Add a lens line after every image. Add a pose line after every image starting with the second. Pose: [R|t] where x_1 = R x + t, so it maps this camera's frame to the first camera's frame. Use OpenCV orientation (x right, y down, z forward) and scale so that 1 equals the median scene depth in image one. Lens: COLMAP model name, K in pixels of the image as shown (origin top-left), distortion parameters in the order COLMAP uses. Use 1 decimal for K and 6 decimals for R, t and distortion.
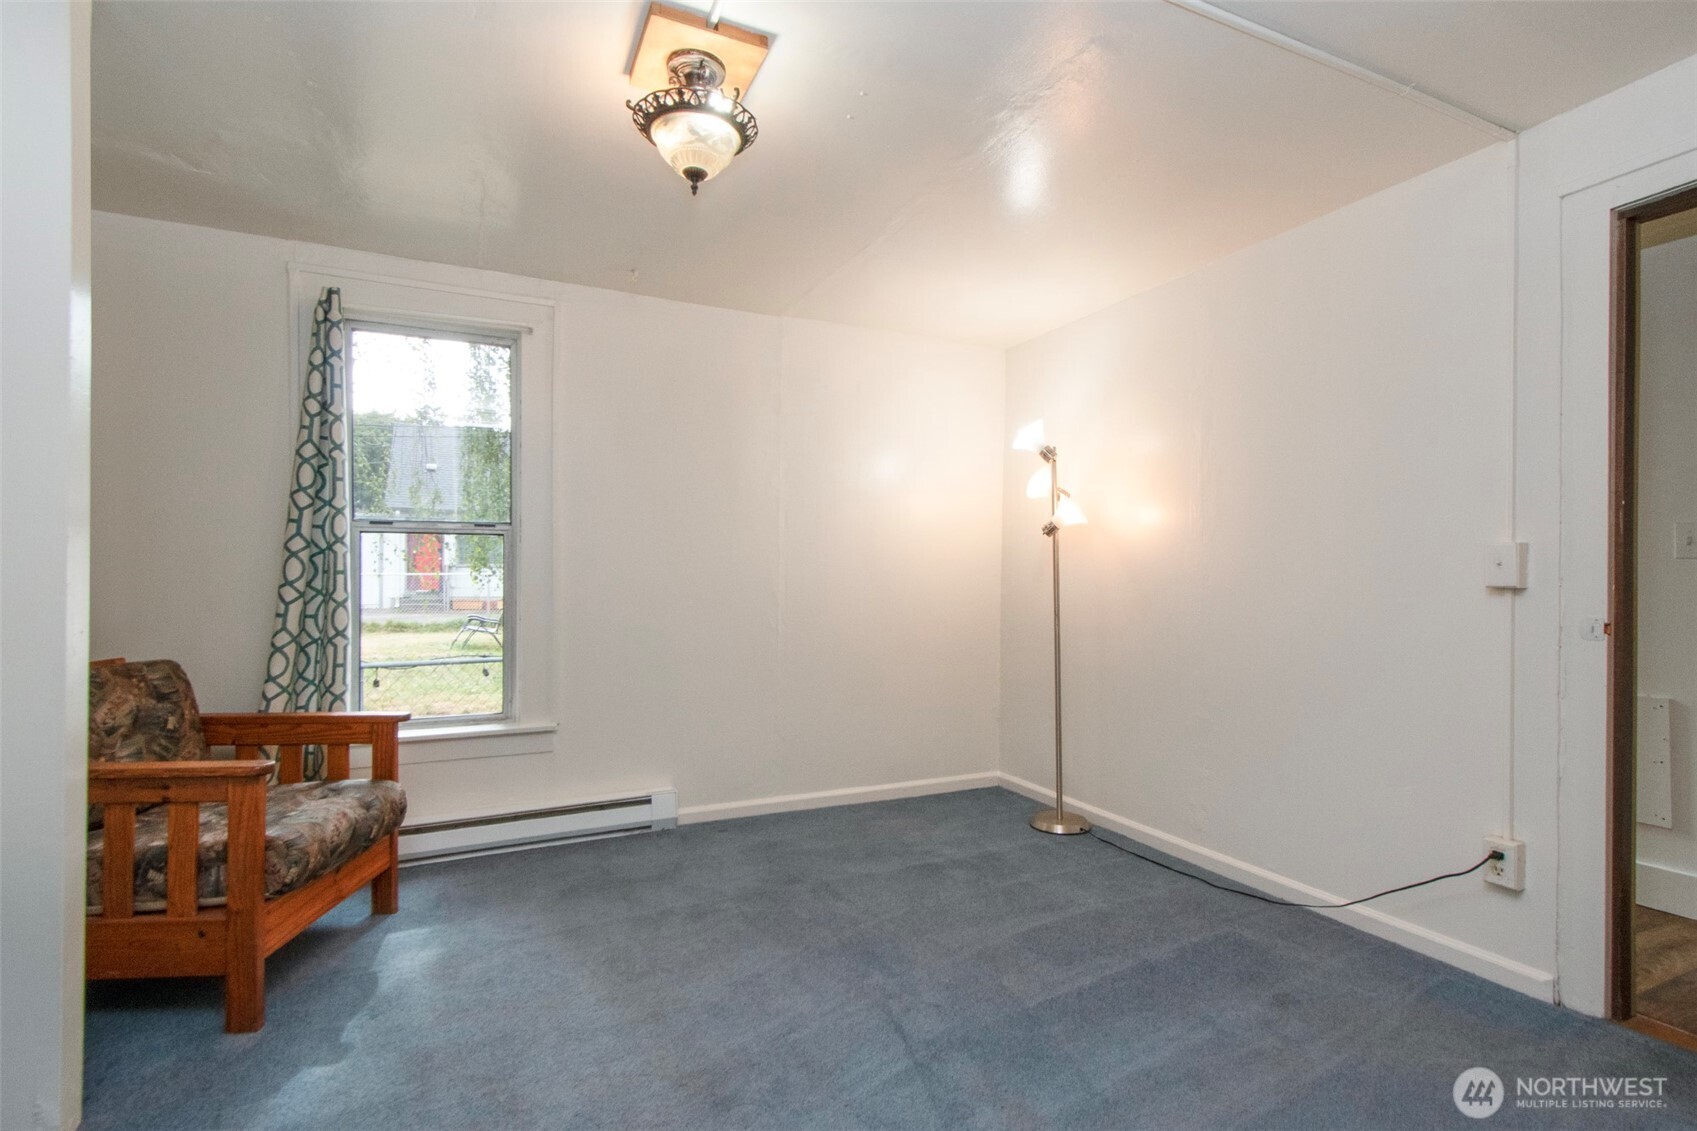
lens RADIAL K [[777.0, 0, 843.9], [0, 777.0, 567.6], [0, 0, 1]] dist [-0.000403, -0.000039]
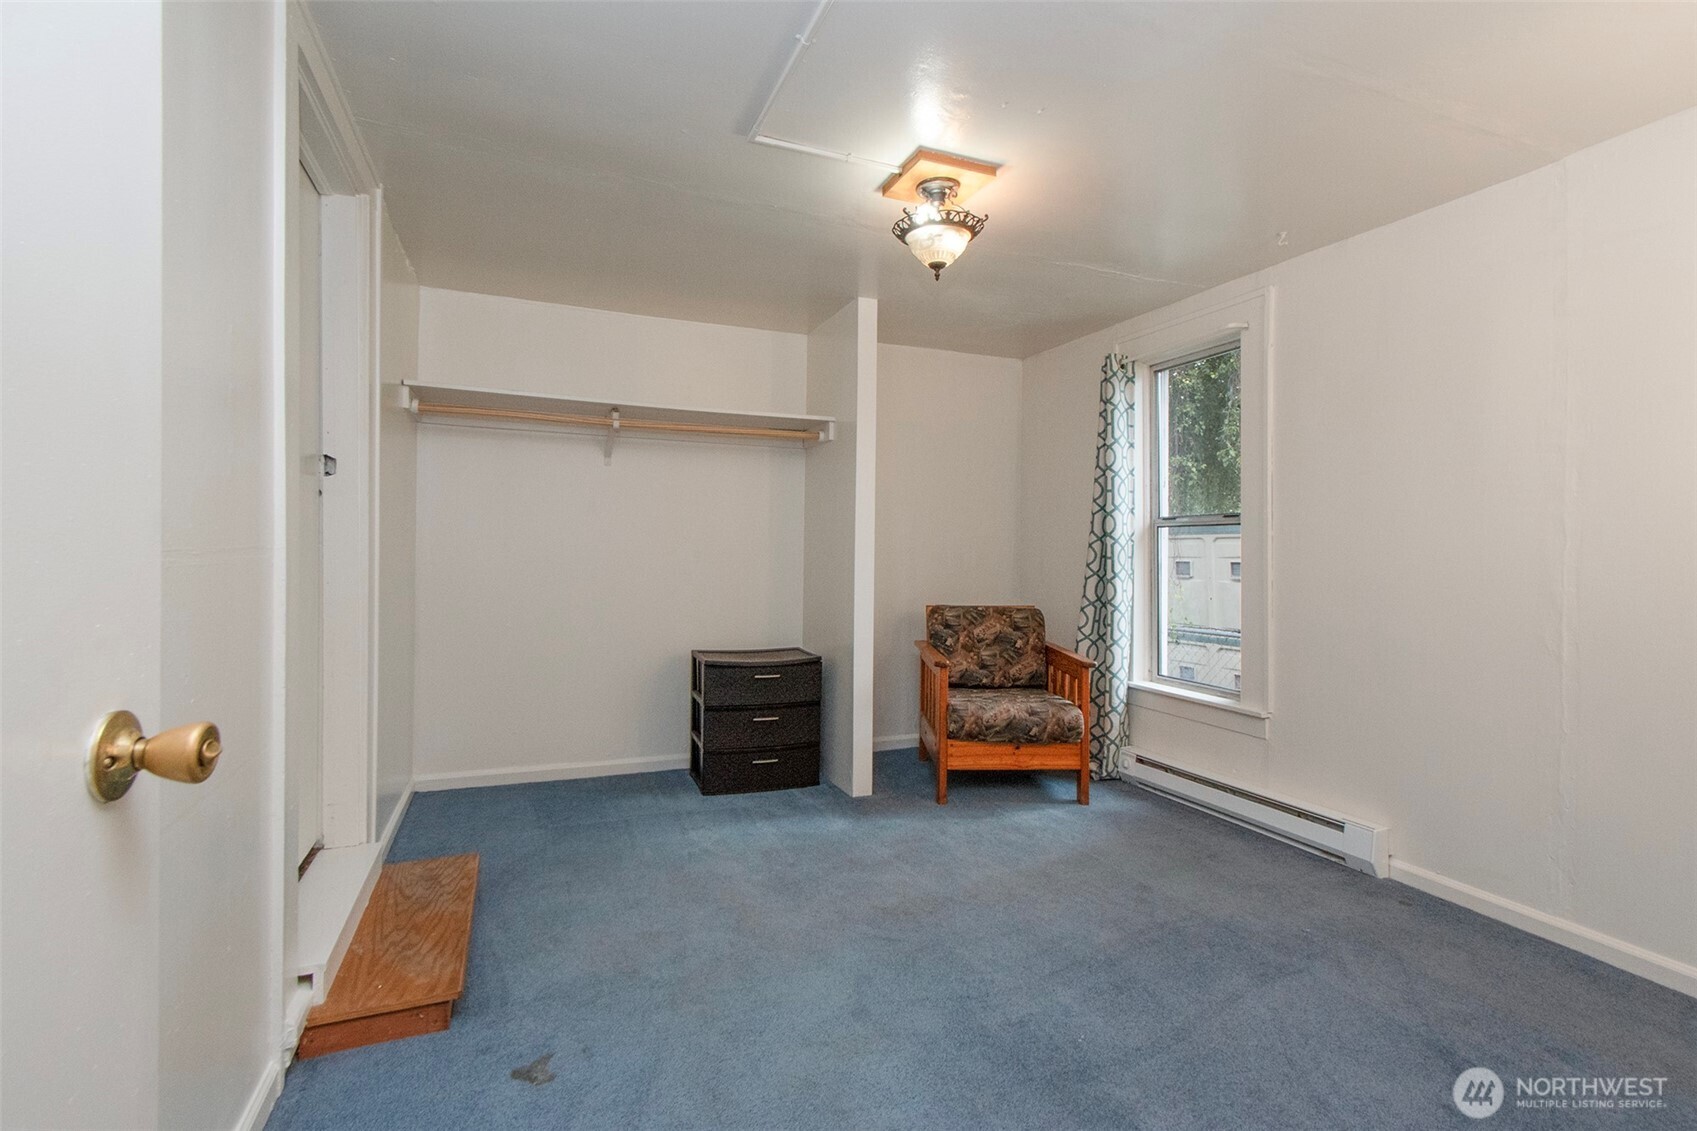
lens RADIAL K [[791.3, 0, 840.7], [0, 791.3, 542.9], [0, 0, 1]] dist [-0.001996, -0.000553]
pose [[-0.059690, -0.012004, -0.998145, 0.815505], [-0.000649, 0.999928, -0.011986, -0.003689], [0.998217, -0.000068, -0.059693, 0.624204]]
